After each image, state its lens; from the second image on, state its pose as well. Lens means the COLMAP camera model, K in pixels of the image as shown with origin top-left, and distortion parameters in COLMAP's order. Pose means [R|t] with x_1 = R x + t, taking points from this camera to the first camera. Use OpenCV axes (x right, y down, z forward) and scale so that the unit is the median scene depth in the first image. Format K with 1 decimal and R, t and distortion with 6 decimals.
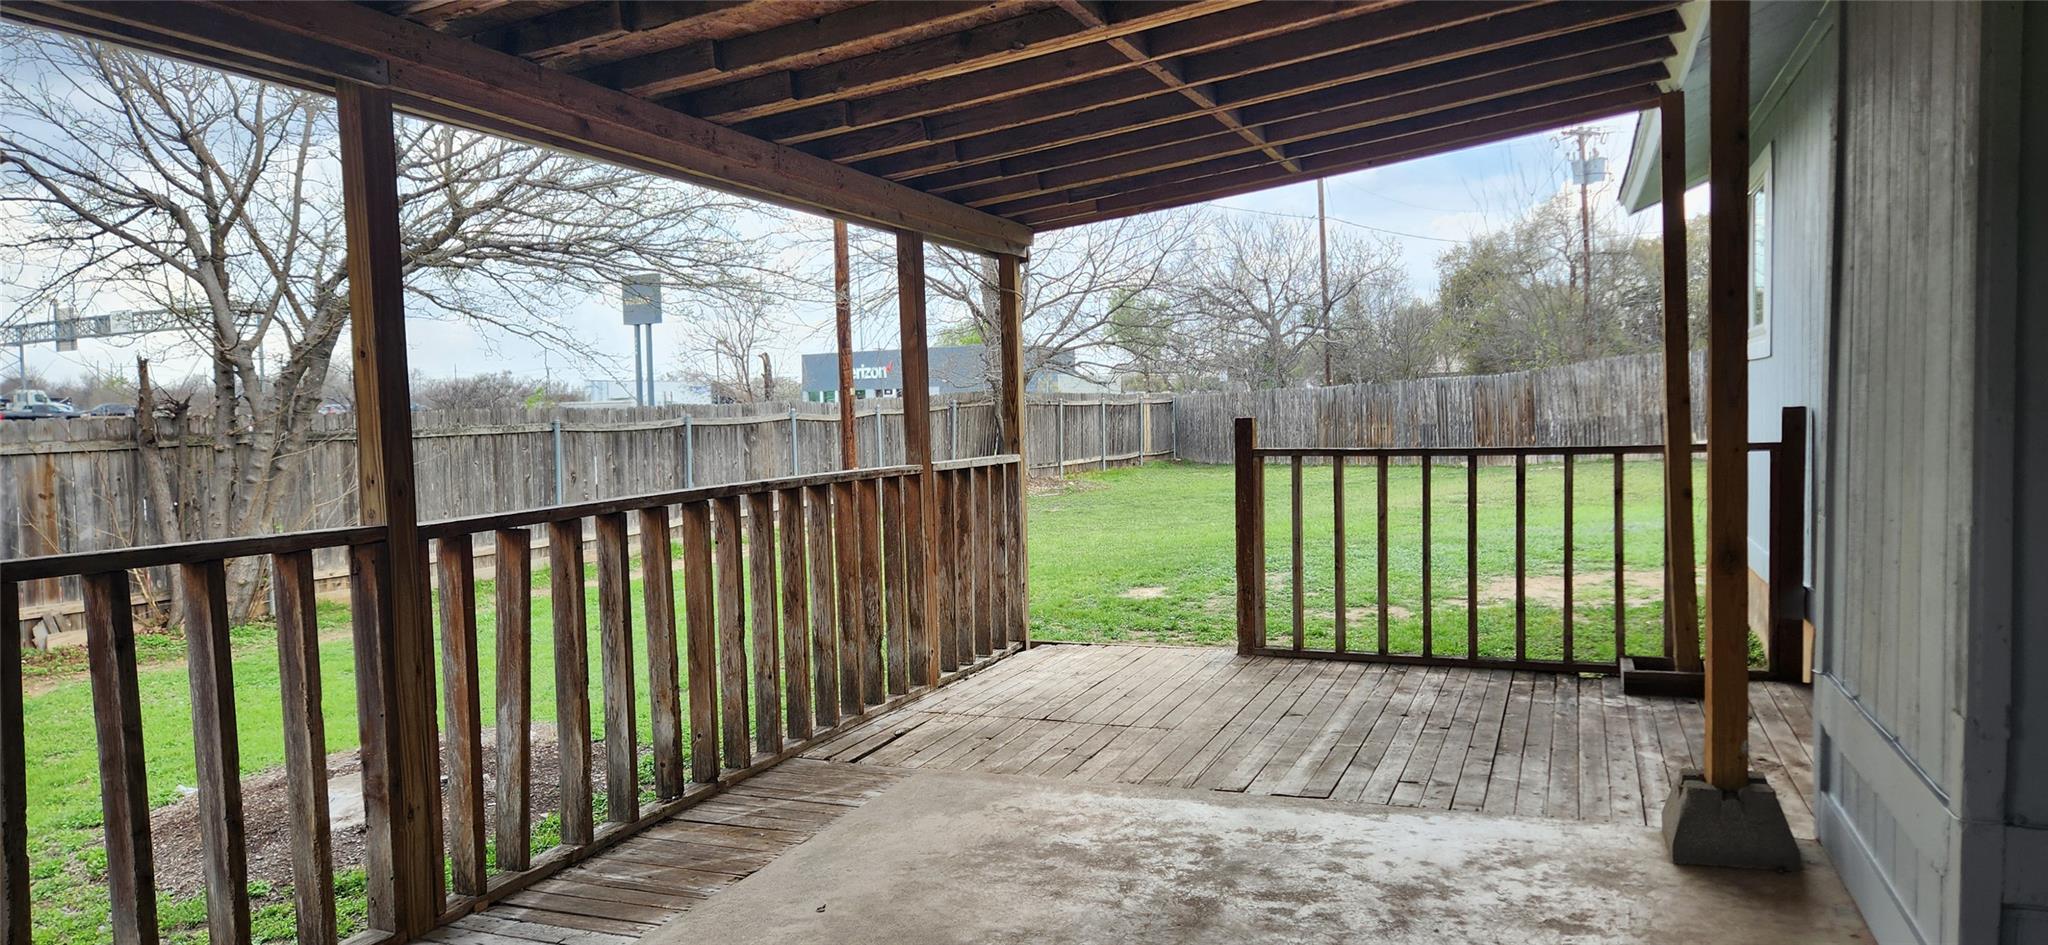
lens RADIAL K [[1241.0, 0, 1028.9], [0, 1241.0, 472.9], [0, 0, 1]] dist [0.031937, -0.001059]
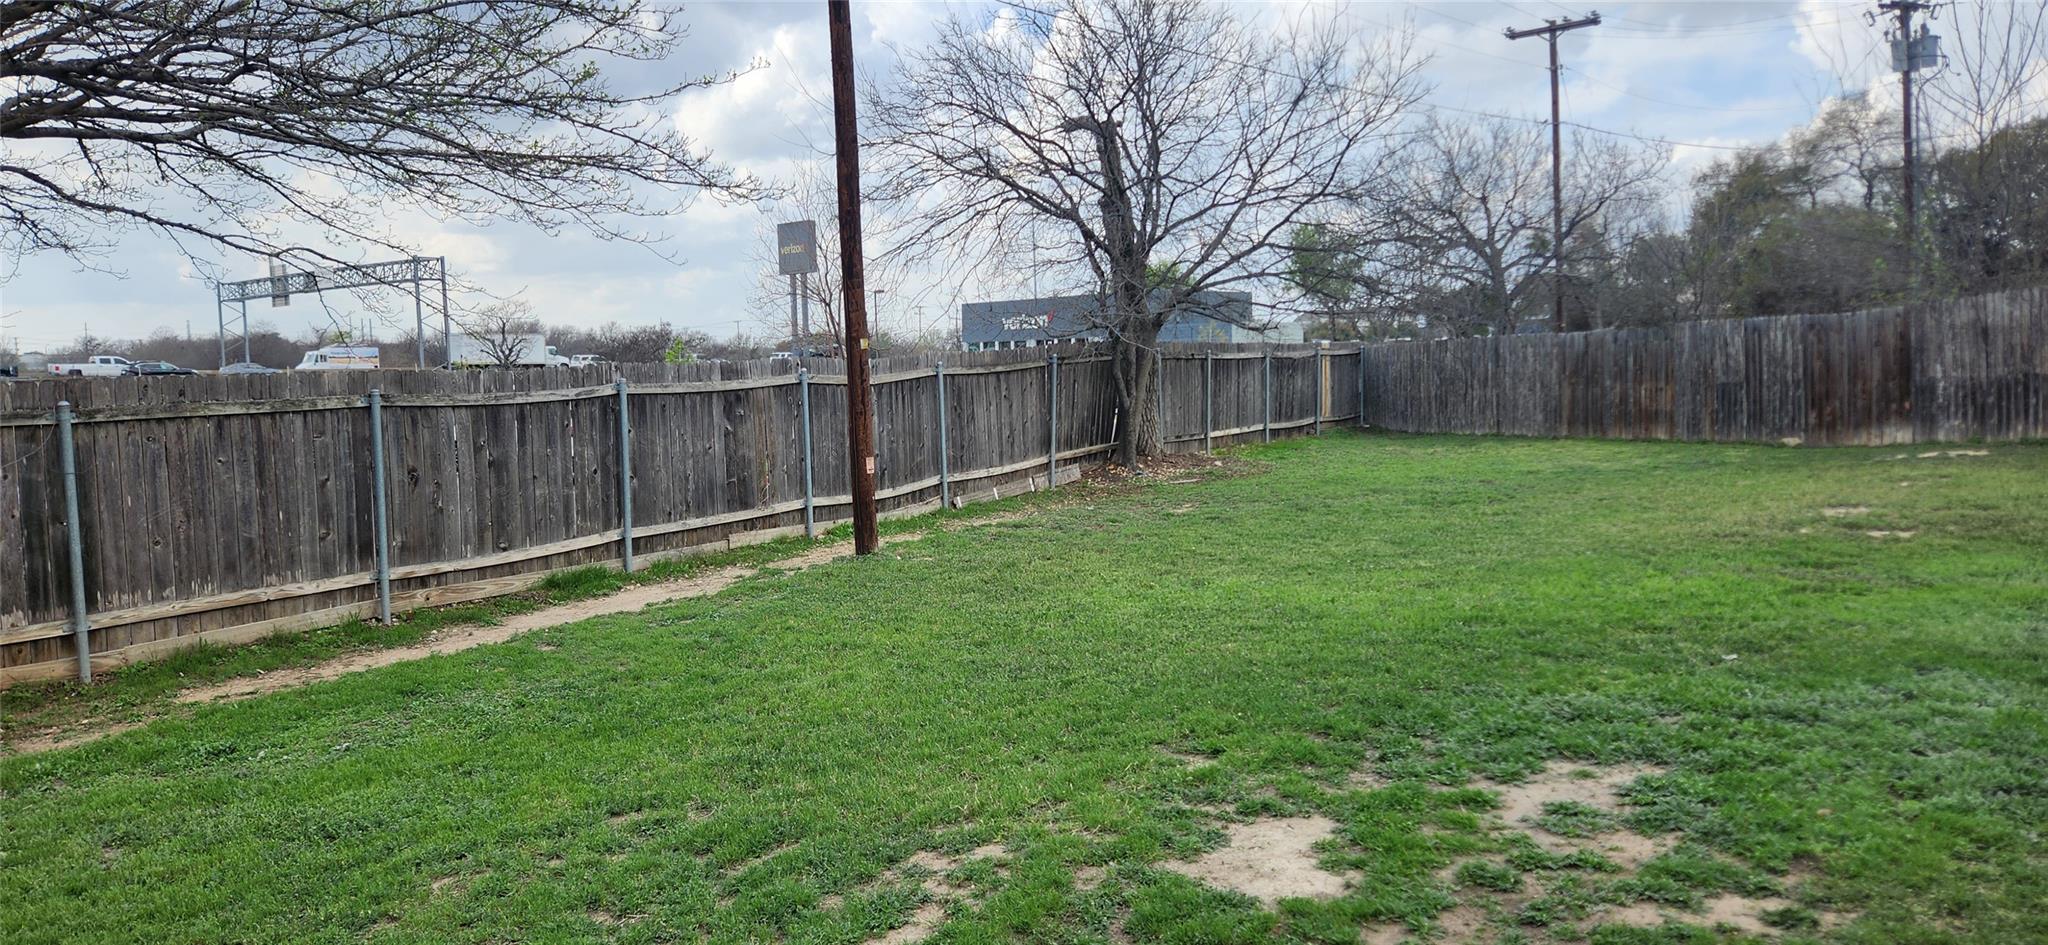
lens RADIAL K [[1241.0, 0, 1016.0], [0, 1241.0, 476.6], [0, 0, 1]] dist [0.031937, -0.001059]
pose [[0.987941, 0.011603, -0.154398, 0.025742], [-0.004840, 0.999015, 0.044107, -0.014382], [0.154758, -0.042828, 0.987024, 0.209230]]
